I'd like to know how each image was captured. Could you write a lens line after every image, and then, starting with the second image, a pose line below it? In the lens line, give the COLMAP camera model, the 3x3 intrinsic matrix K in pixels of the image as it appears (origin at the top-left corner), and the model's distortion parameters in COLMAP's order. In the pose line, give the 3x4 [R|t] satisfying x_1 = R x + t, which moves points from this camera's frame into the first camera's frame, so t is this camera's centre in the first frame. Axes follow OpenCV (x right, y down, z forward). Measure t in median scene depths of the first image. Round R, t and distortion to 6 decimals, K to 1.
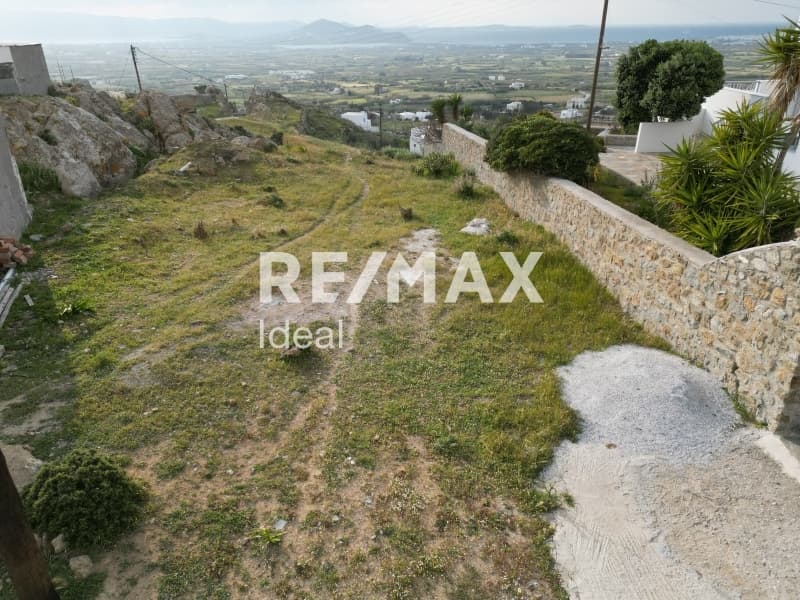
lens RADIAL K [[557.7, 0, 400.0], [0, 557.7, 298.0], [0, 0, 1]] dist [0.074055, -0.065496]
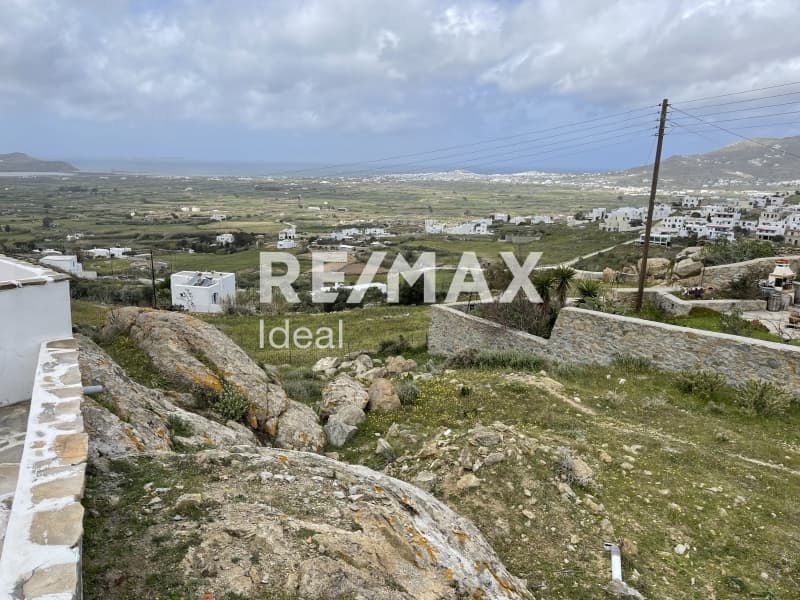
lens RADIAL K [[601.5, 0, 396.4], [0, 601.5, 301.0], [0, 0, 1]] dist [0.068588, -0.084503]
pose [[0.880157, -0.082760, 0.467412, -0.070179], [0.182746, 0.967865, -0.172748, -0.037033], [-0.438095, 0.237463, 0.866997, 0.073089]]
